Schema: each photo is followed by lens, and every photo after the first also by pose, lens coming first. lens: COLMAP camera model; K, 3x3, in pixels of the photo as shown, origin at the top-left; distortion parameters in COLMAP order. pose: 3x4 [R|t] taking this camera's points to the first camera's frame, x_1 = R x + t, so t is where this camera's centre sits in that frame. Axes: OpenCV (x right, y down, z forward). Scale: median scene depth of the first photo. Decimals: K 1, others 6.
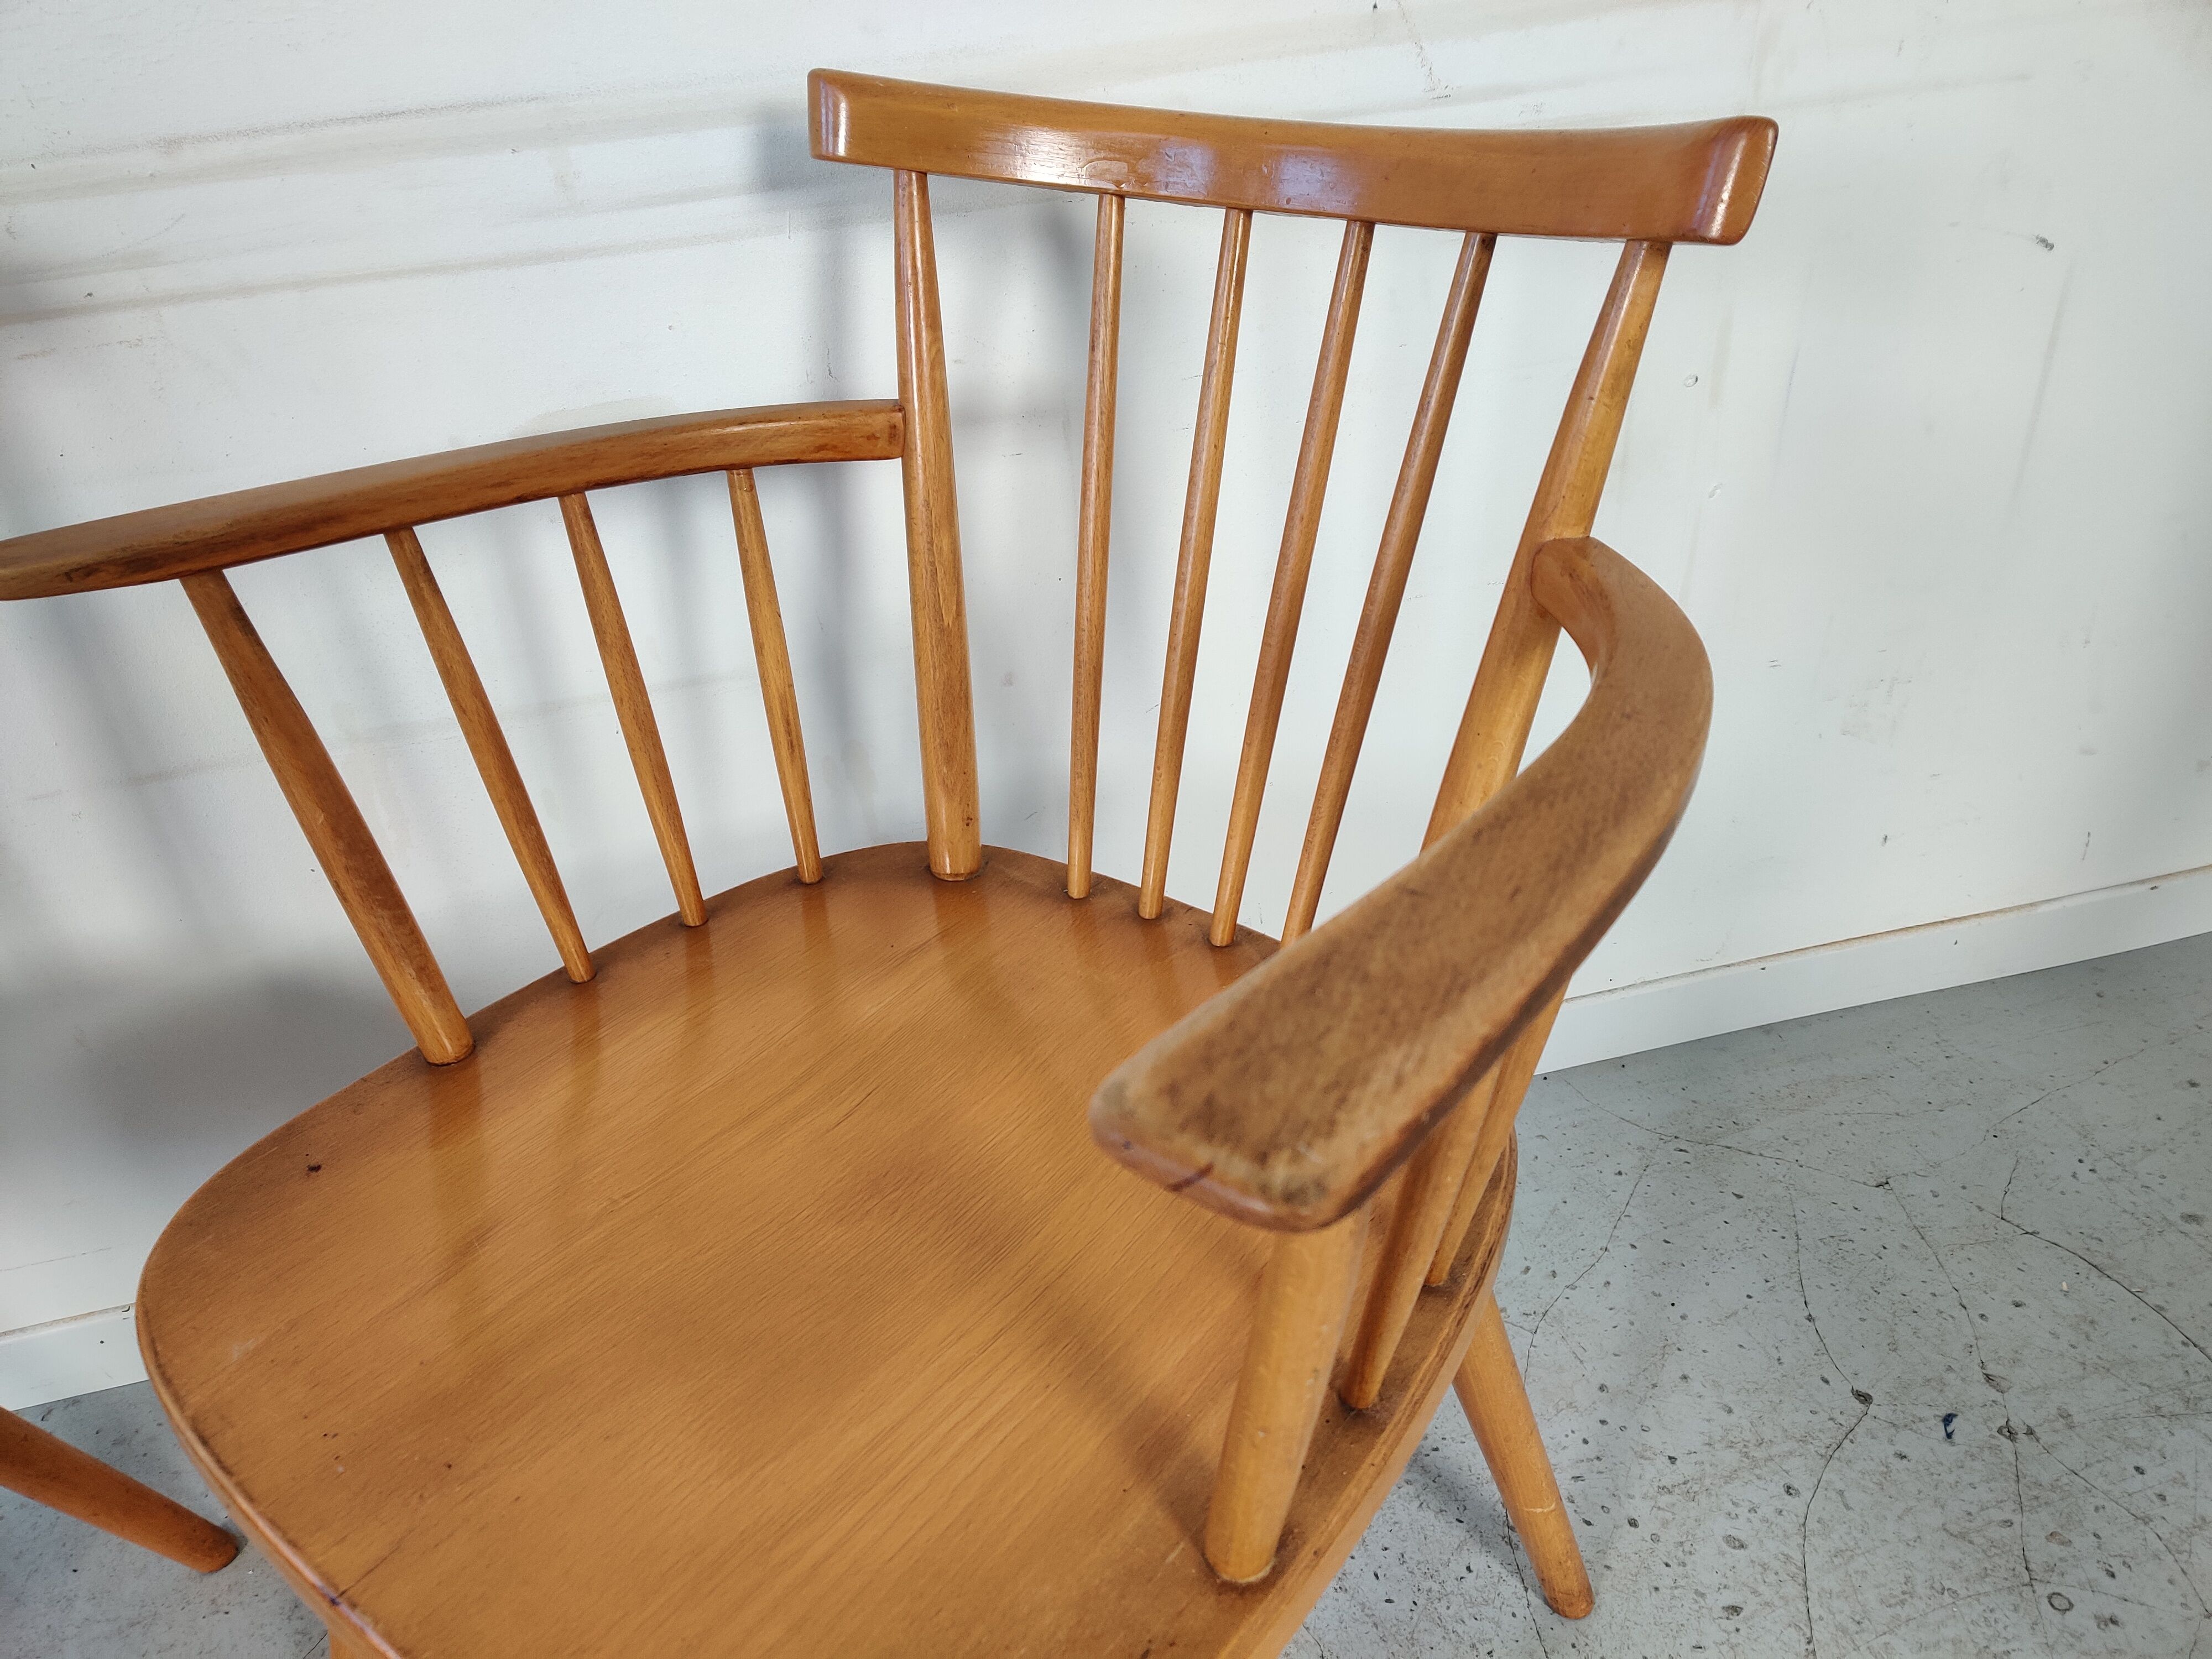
lens RADIAL K [[1663.9, 0, 1089.5], [0, 1663.9, 814.8], [0, 0, 1]] dist [0.048718, -0.036012]
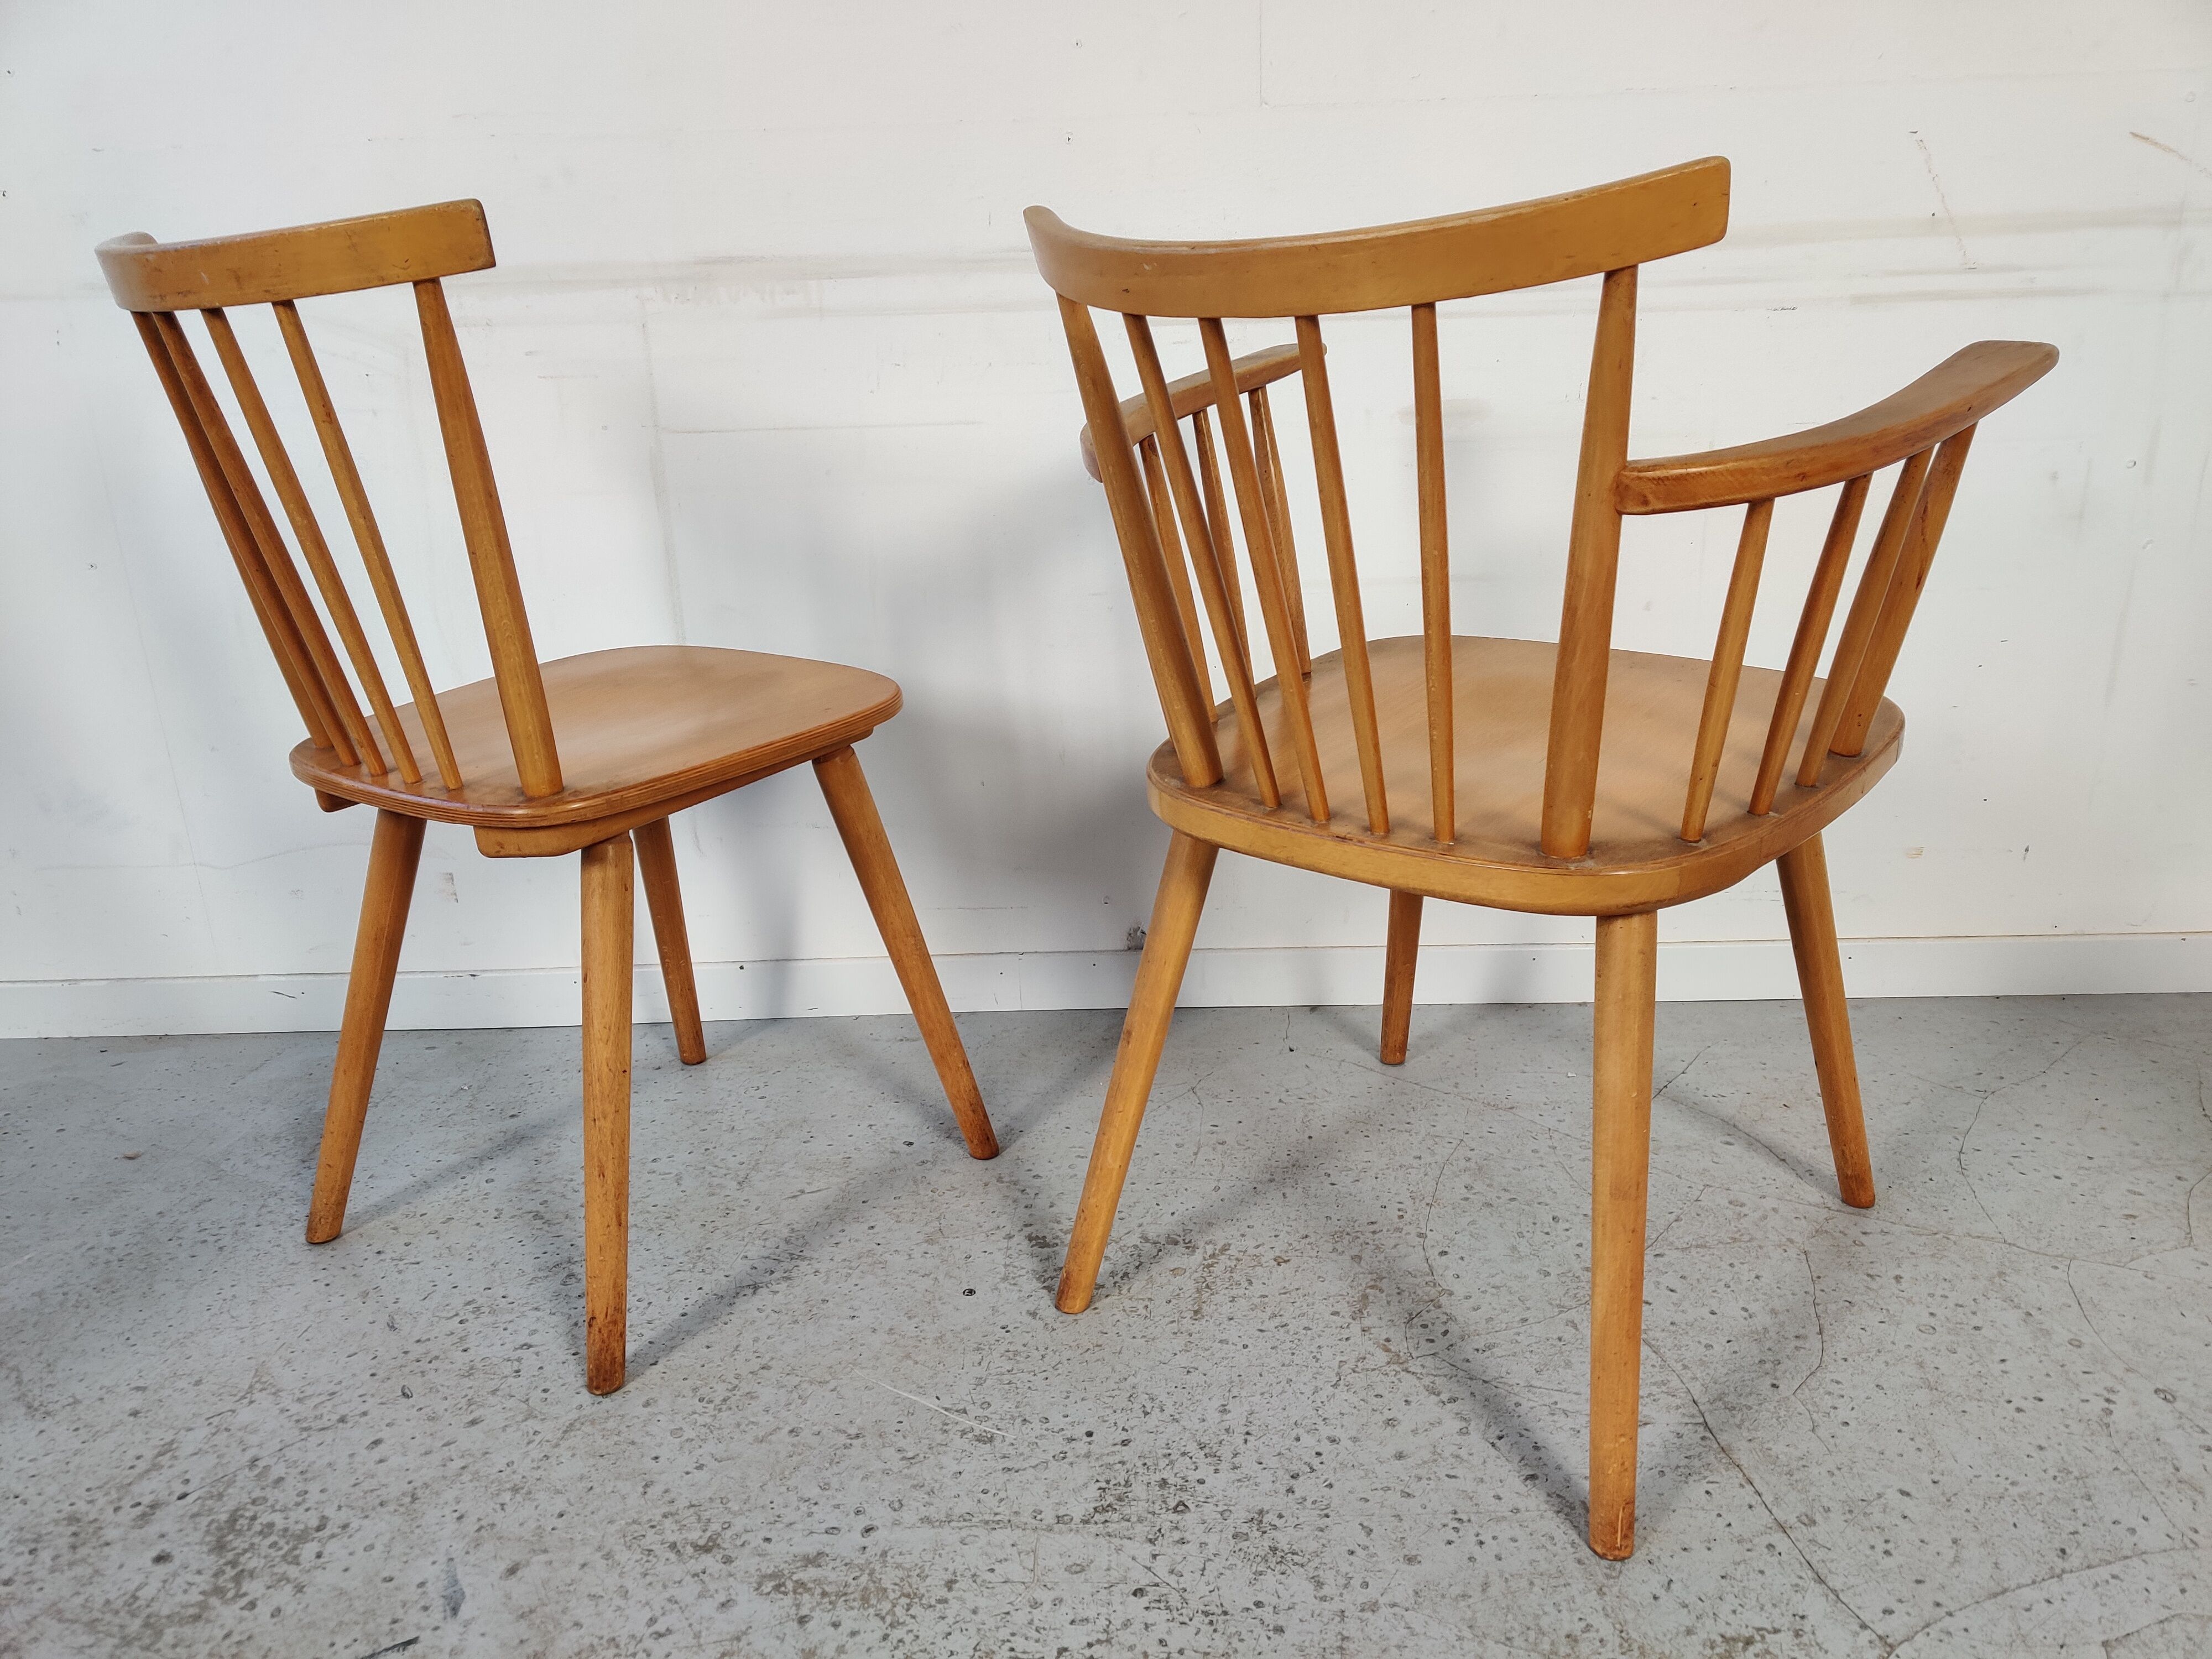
lens RADIAL K [[1663.9, 0, 1107.8], [0, 1663.9, 840.2], [0, 0, 1]] dist [0.048718, -0.036012]
pose [[0.966656, 0.115804, -0.228398, -0.164552], [-0.167944, 0.959998, -0.224050, 0.607781], [0.193316, 0.254937, 0.947437, -0.592418]]
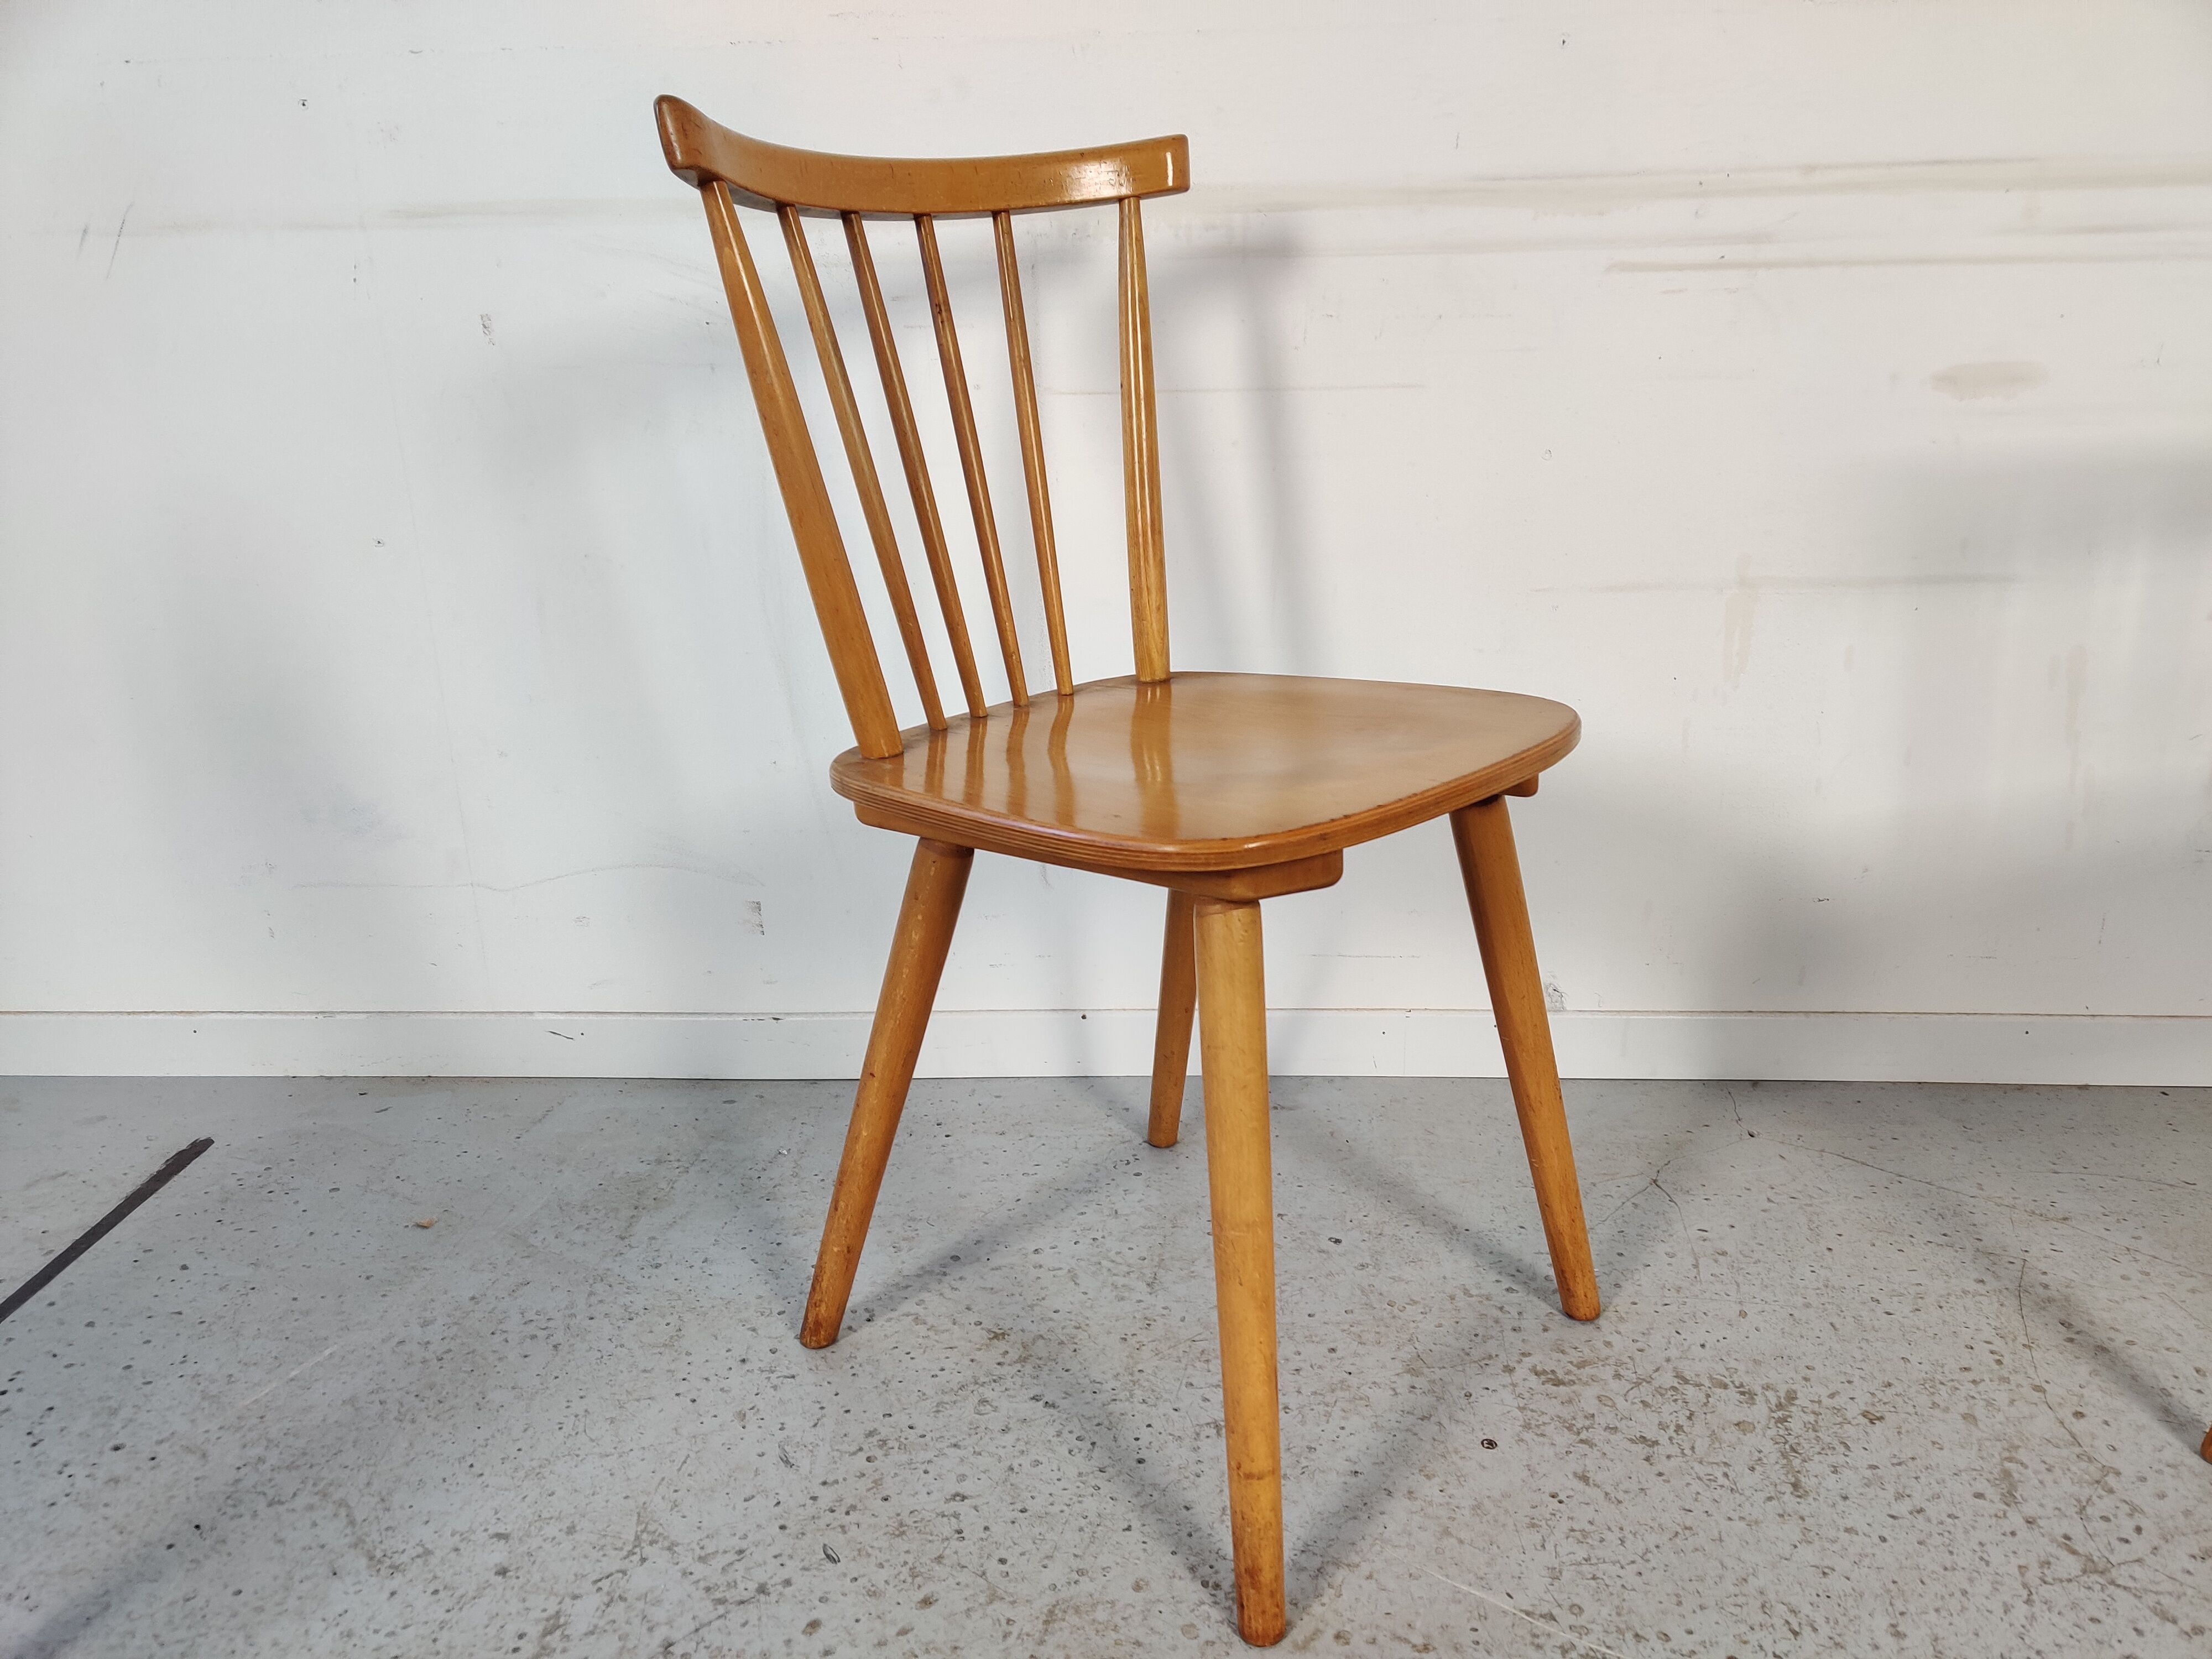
lens RADIAL K [[1663.9, 0, 1120.6], [0, 1663.9, 858.5], [0, 0, 1]] dist [0.048718, -0.036012]
pose [[0.956132, 0.135892, -0.259509, -0.533347], [-0.196273, 0.954818, -0.223156, 0.601165], [0.217459, 0.264301, 0.939604, -0.421697]]
